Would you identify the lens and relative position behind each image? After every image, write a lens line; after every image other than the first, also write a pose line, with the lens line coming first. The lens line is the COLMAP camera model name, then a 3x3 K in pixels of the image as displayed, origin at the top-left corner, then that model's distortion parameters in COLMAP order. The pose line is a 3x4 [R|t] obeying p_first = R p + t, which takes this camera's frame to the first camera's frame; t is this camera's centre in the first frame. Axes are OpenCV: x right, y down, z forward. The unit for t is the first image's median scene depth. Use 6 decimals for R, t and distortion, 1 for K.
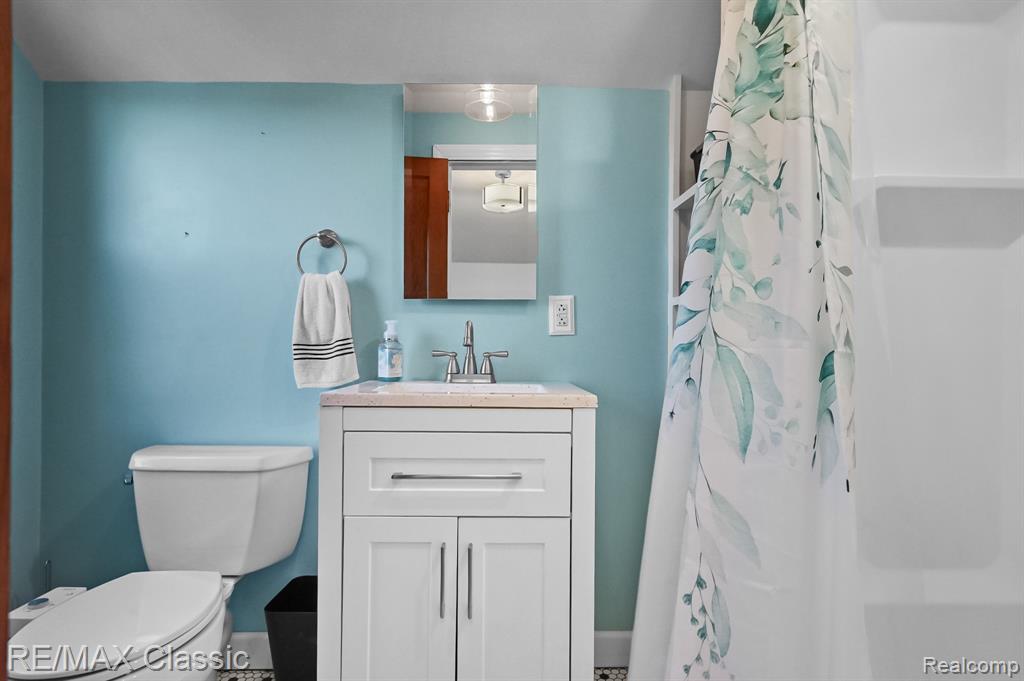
lens RADIAL K [[517.0, 0, 511.9], [0, 517.0, 344.6], [0, 0, 1]] dist [0.001330, 0.000505]
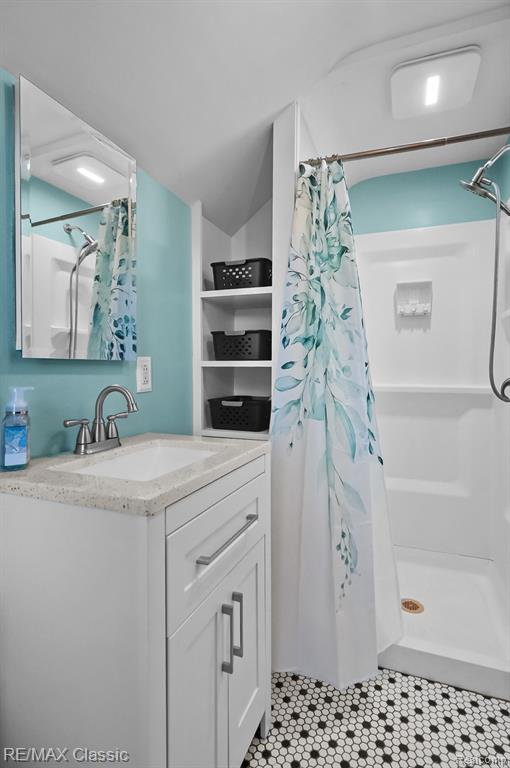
lens RADIAL K [[382.7, 0, 255.0], [0, 382.7, 372.8], [0, 0, 1]] dist [0.000676, 0.000301]
pose [[0.394822, -0.010674, 0.918695, -0.871978], [-0.002956, 0.999913, 0.012888, -0.109055], [-0.918753, -0.007804, 0.394756, 0.676474]]
